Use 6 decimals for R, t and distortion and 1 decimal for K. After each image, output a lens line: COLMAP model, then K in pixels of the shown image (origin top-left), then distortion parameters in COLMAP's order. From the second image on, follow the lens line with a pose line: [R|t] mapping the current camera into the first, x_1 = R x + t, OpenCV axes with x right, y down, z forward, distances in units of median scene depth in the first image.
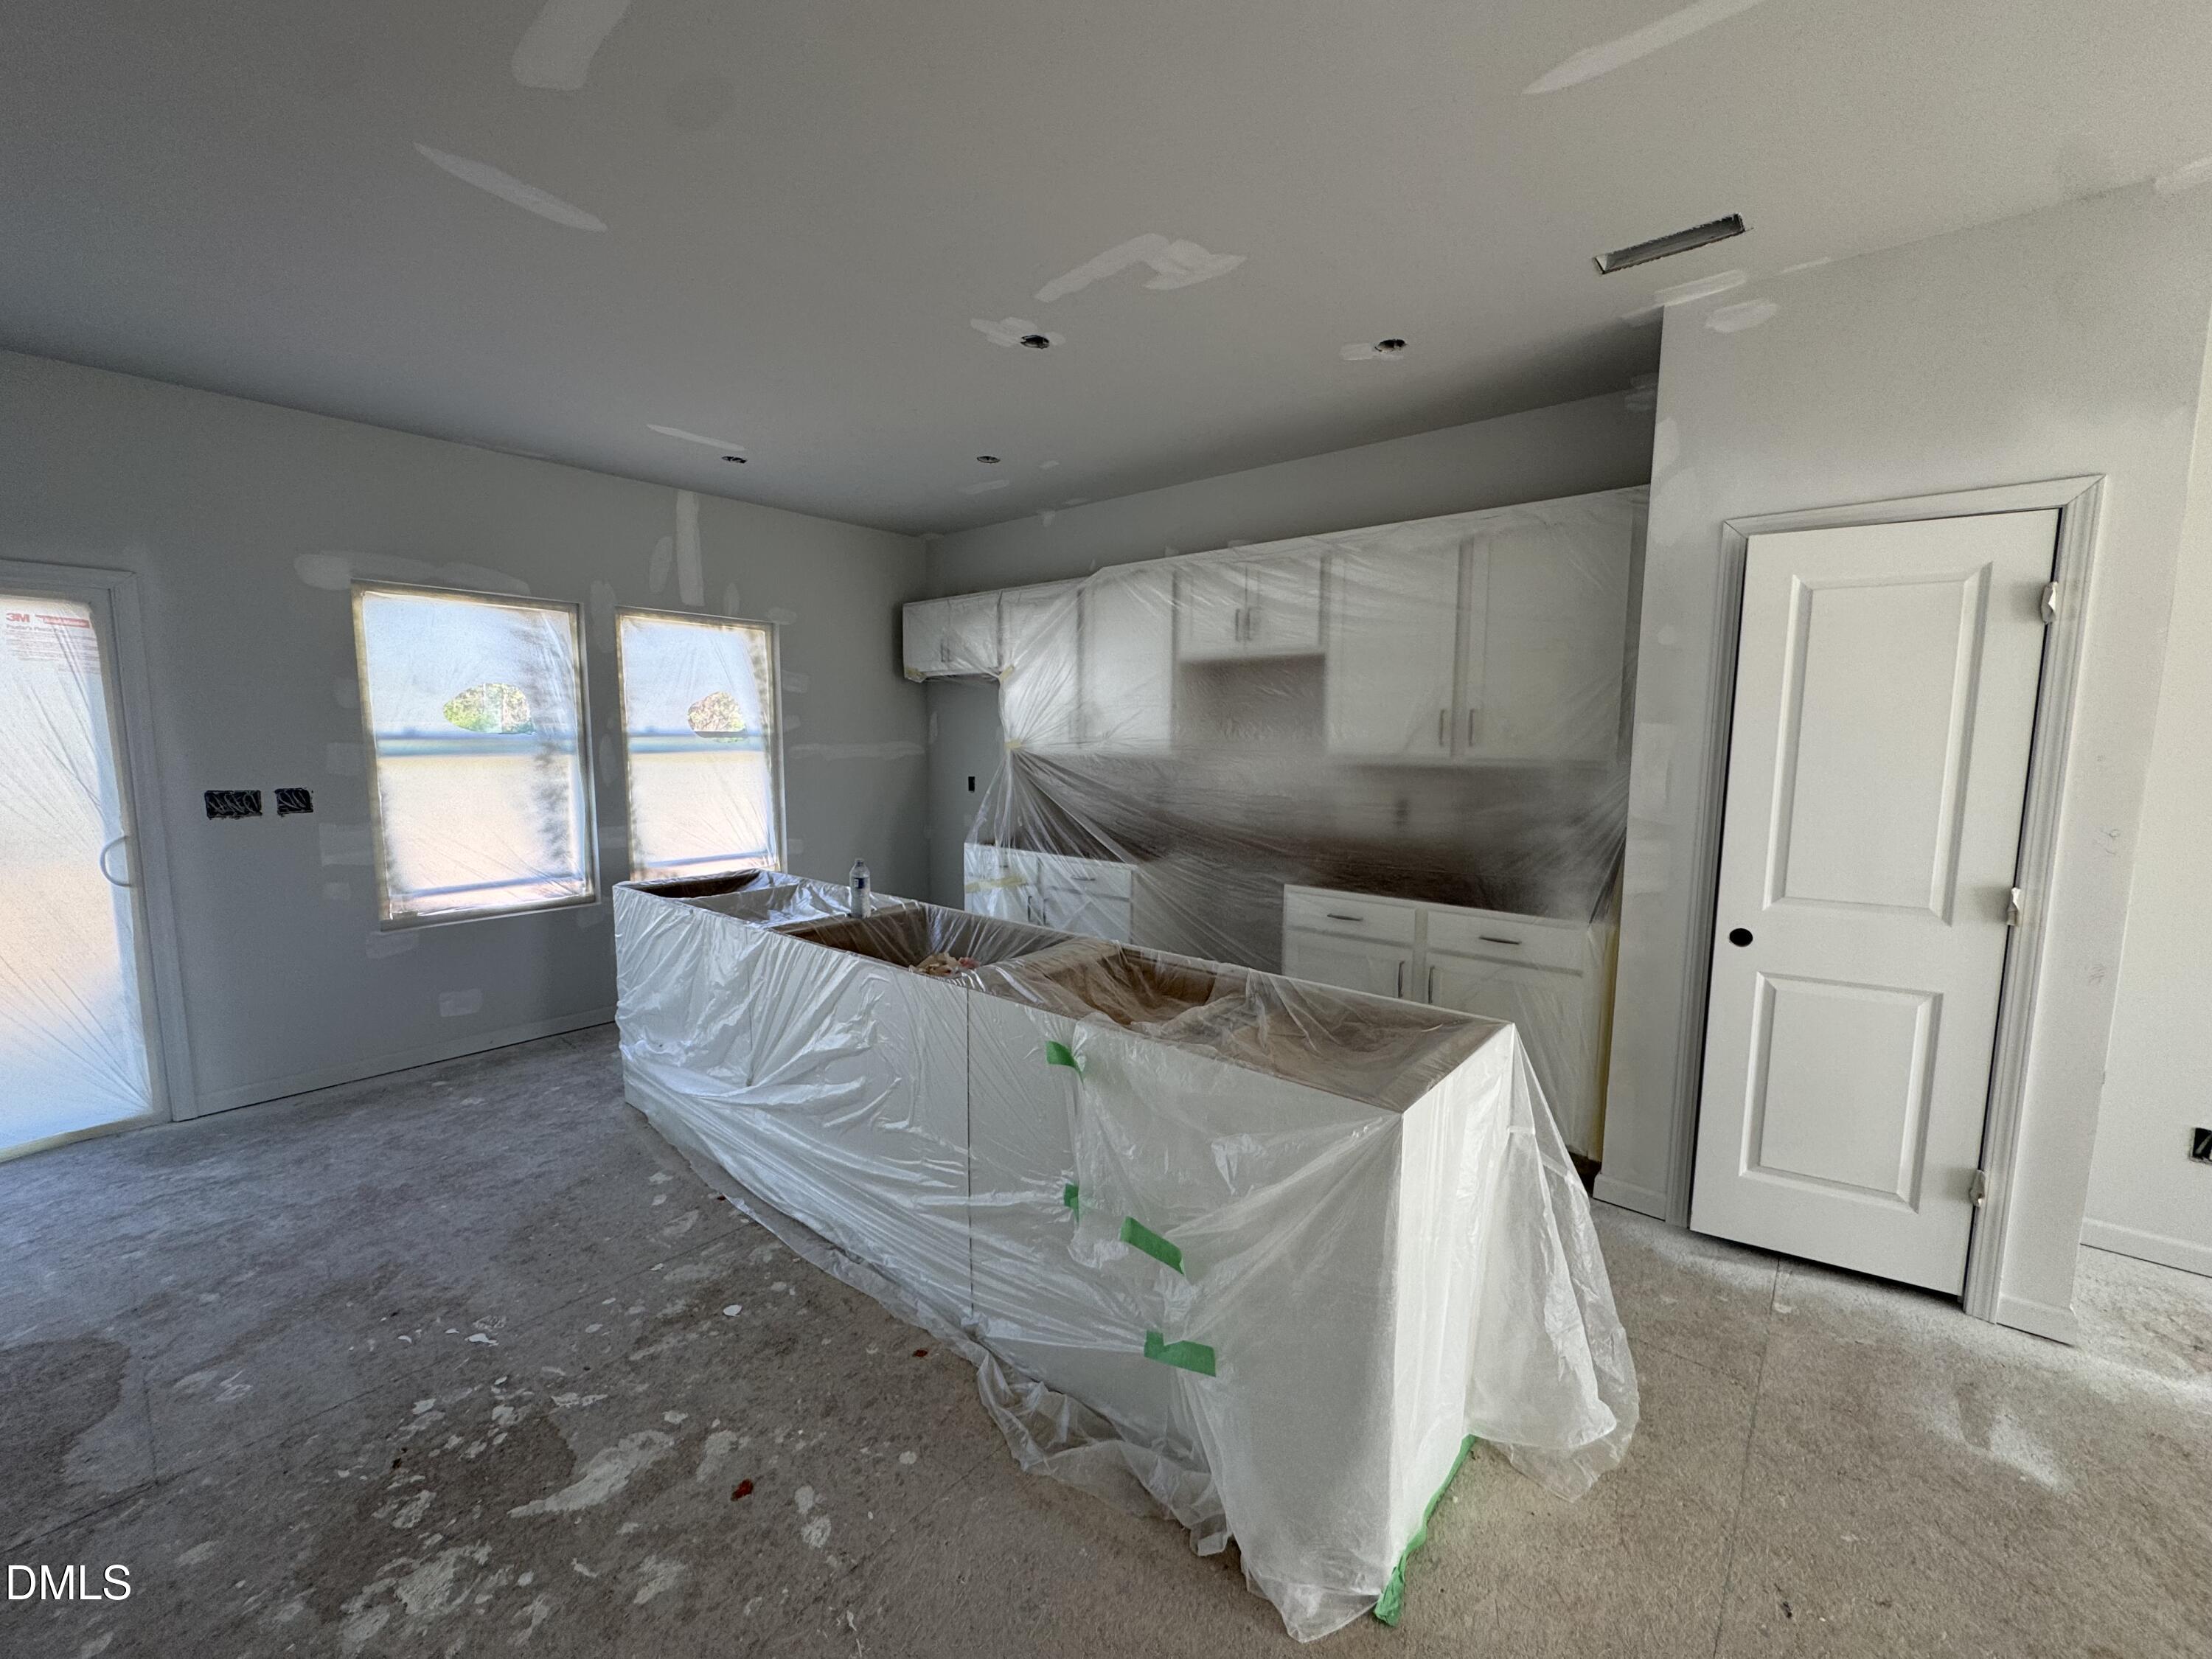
lens RADIAL K [[883.4, 0, 1103.5], [0, 883.4, 829.8], [0, 0, 1]] dist [-0.002610, 0.000158]
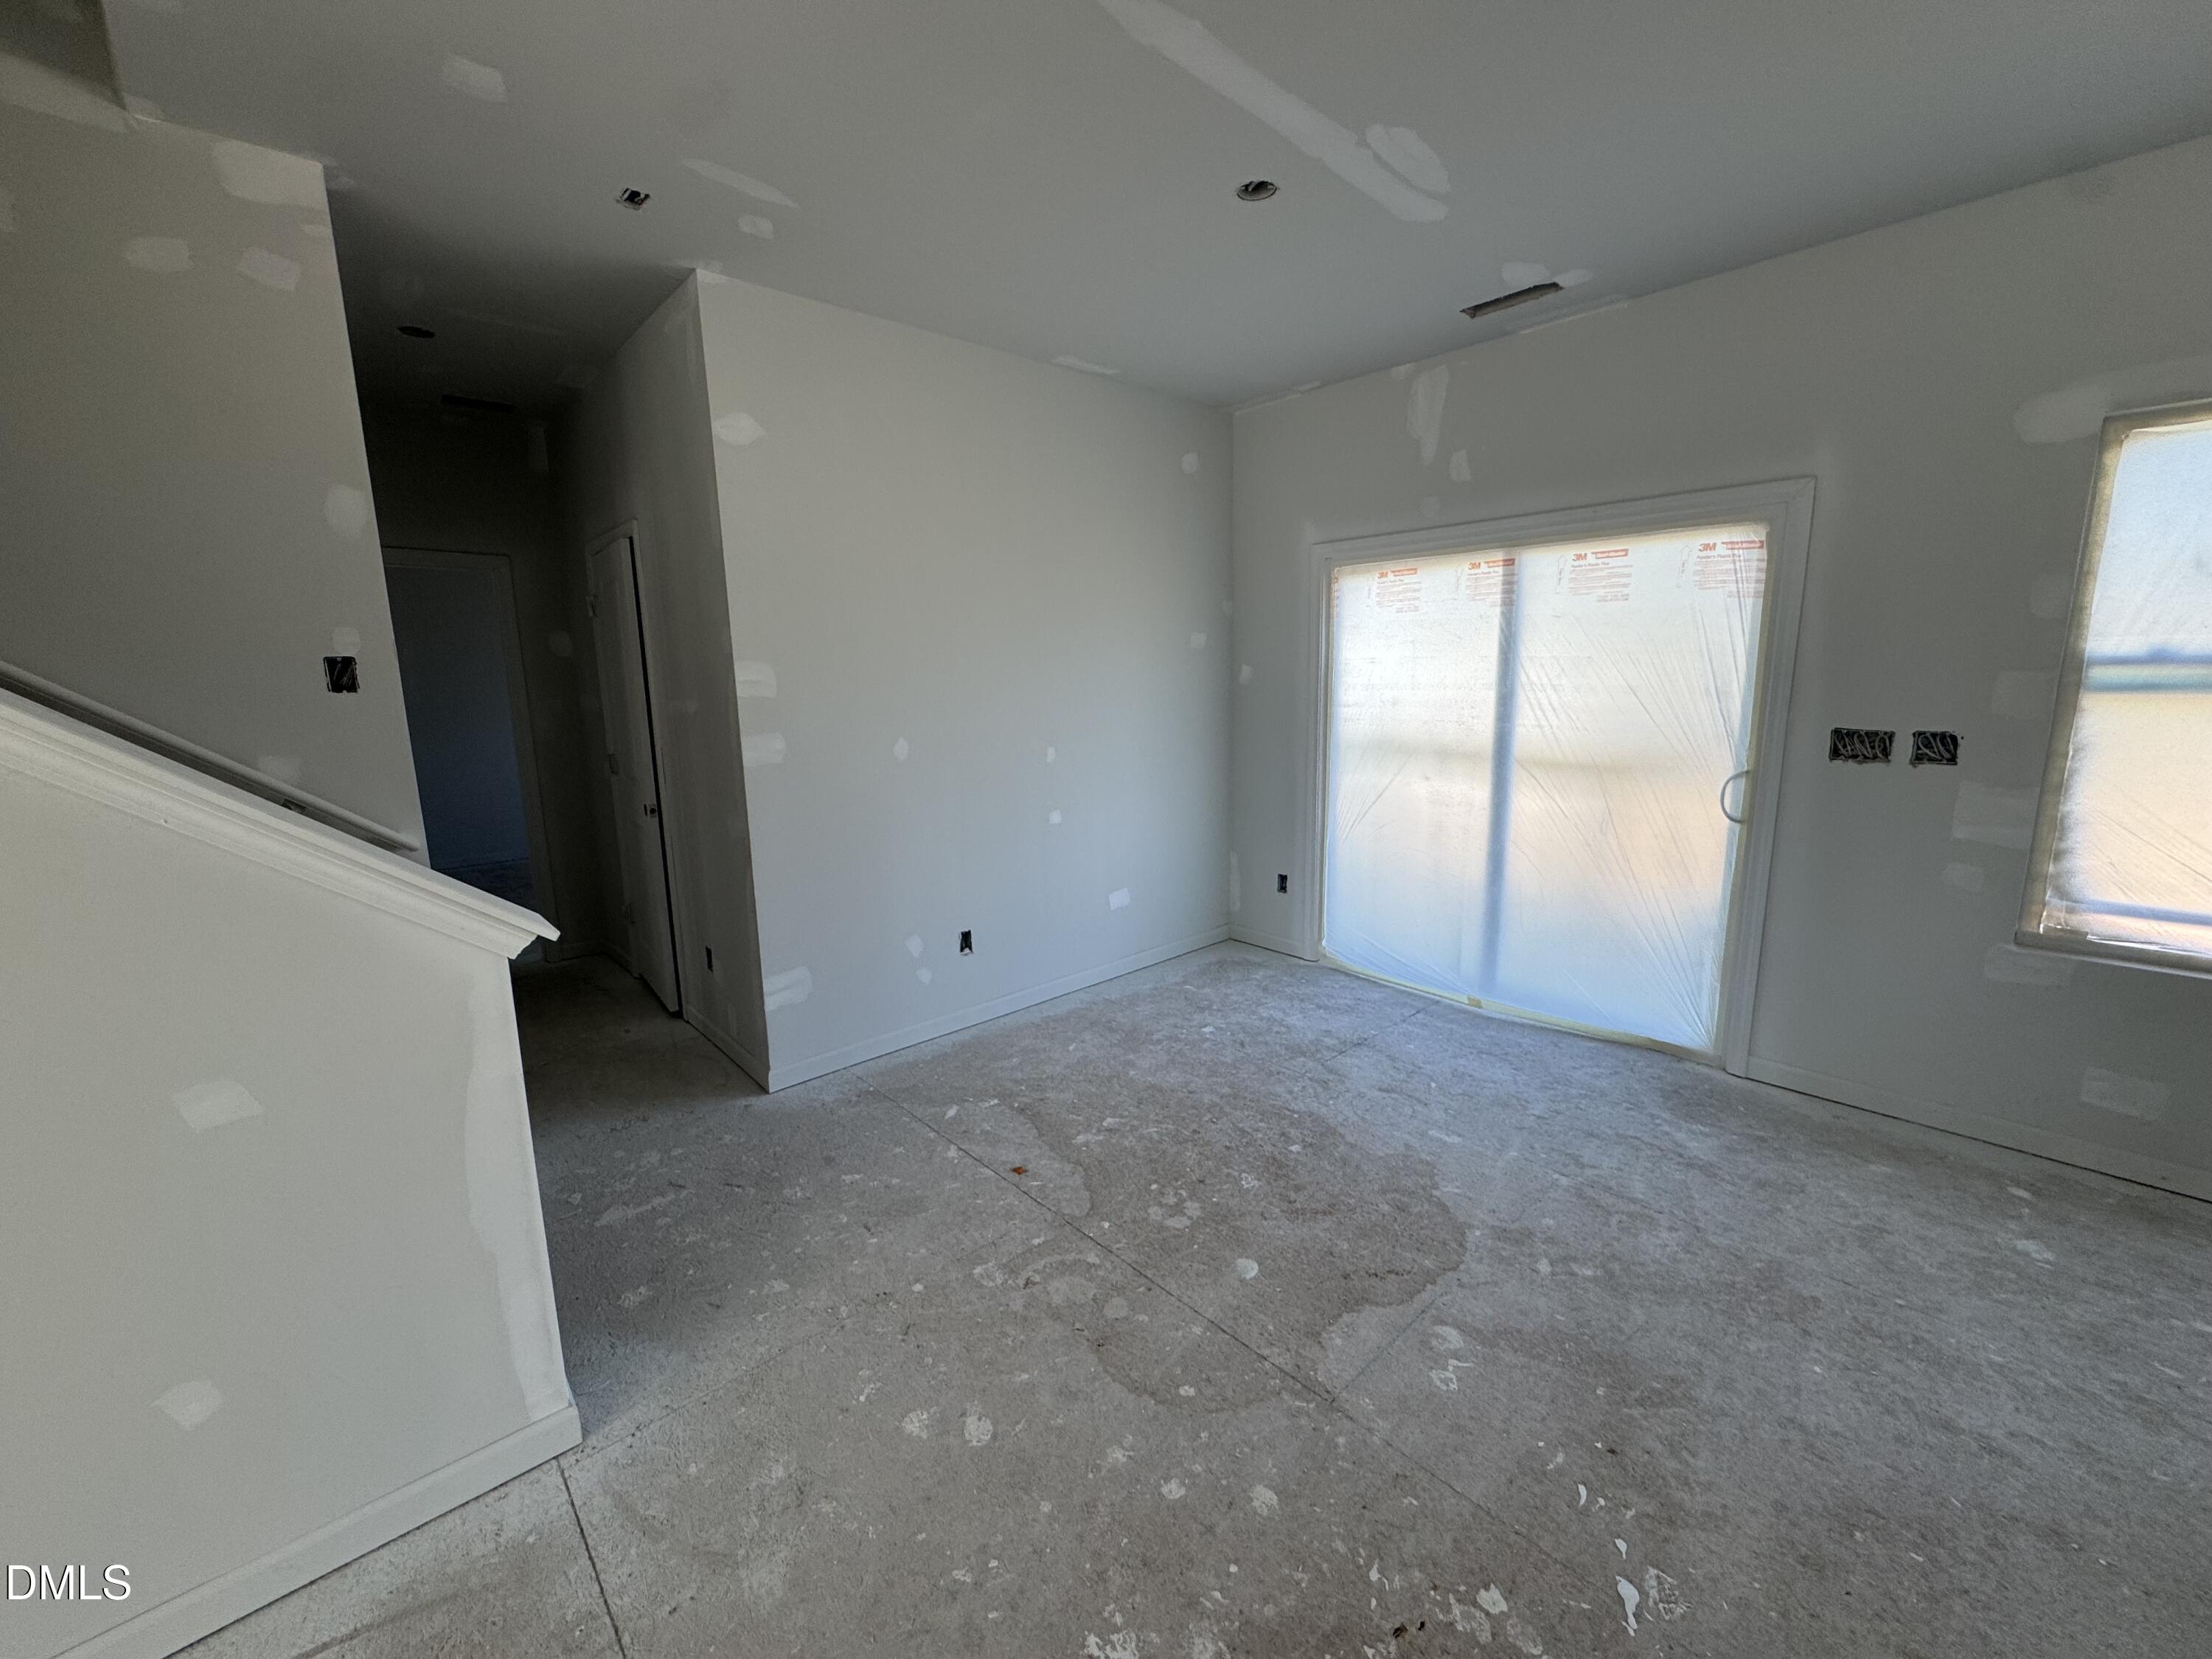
lens RADIAL K [[883.4, 0, 1103.5], [0, 883.4, 829.8], [0, 0, 1]] dist [-0.002610, 0.000158]
pose [[-0.126431, 0.174590, -0.976491, -0.110017], [-0.092067, 0.978076, 0.186793, -0.058610], [0.987694, 0.113519, -0.107585, 0.564130]]
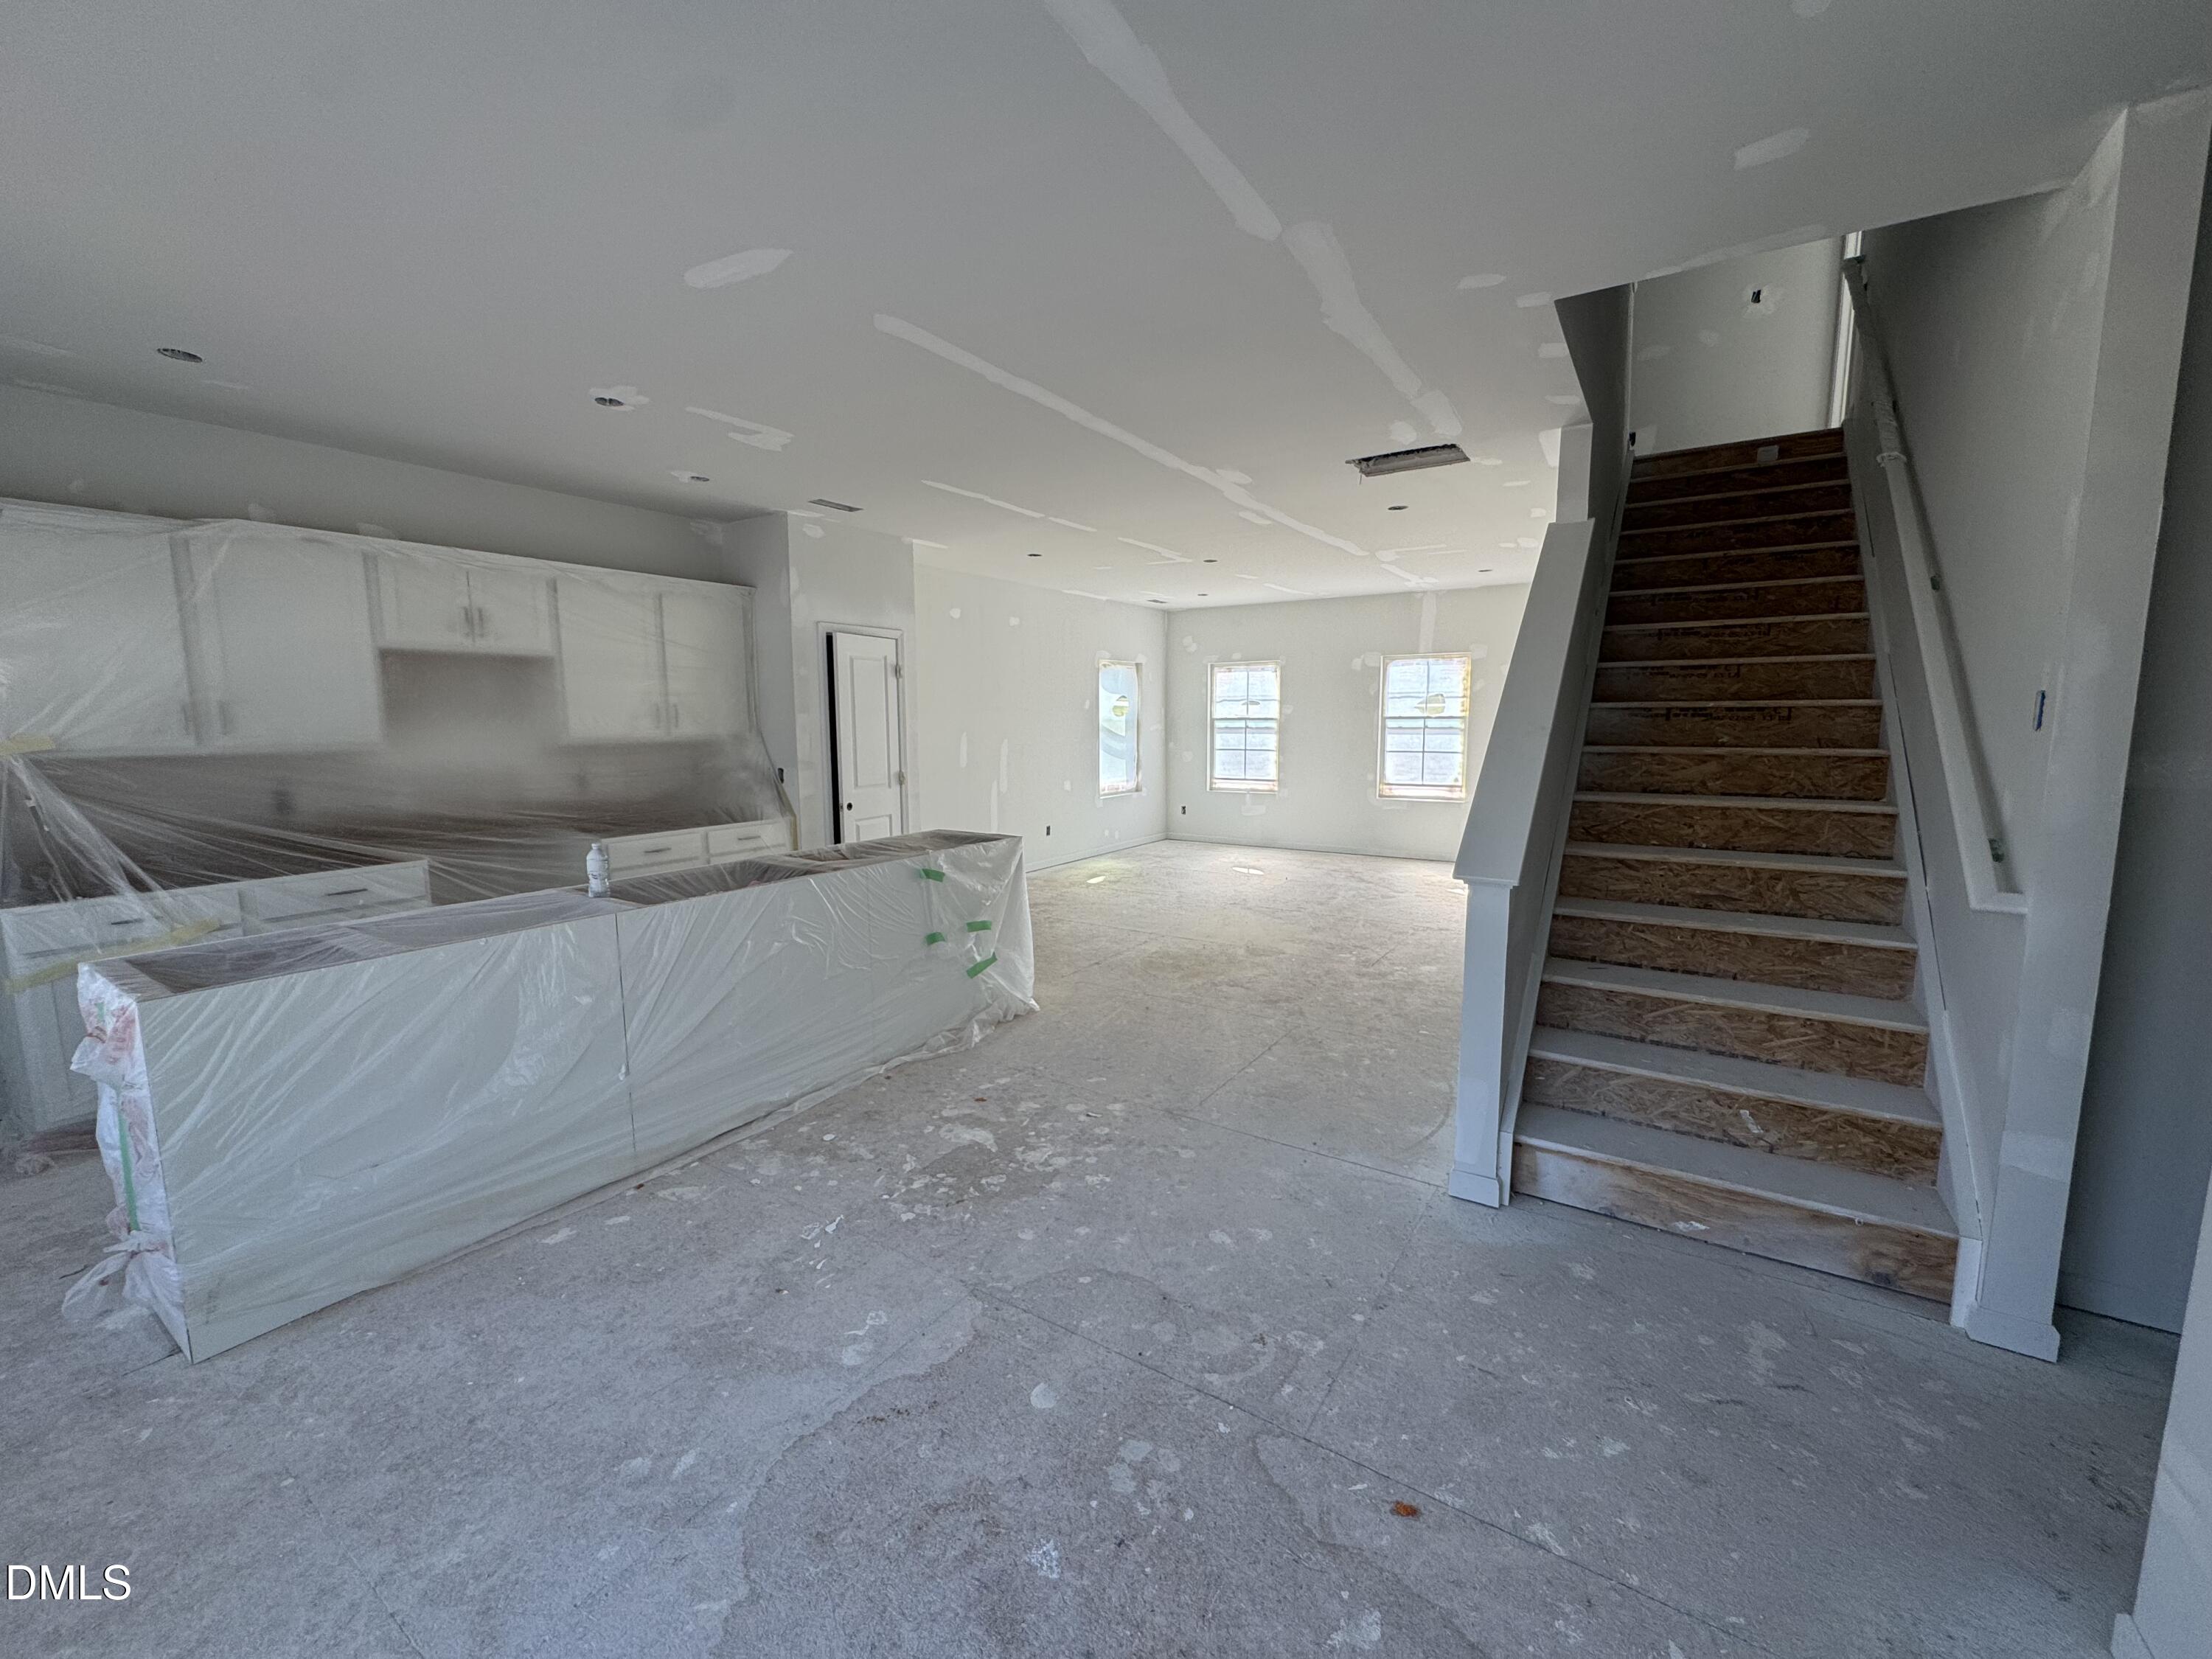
lens RADIAL K [[883.4, 0, 1103.5], [0, 883.4, 829.8], [0, 0, 1]] dist [-0.002610, 0.000158]
pose [[-0.127721, -0.132086, 0.982975, -1.699346], [0.114500, 0.982502, 0.146900, -0.084042], [-0.985179, 0.131313, -0.110362, 0.631467]]
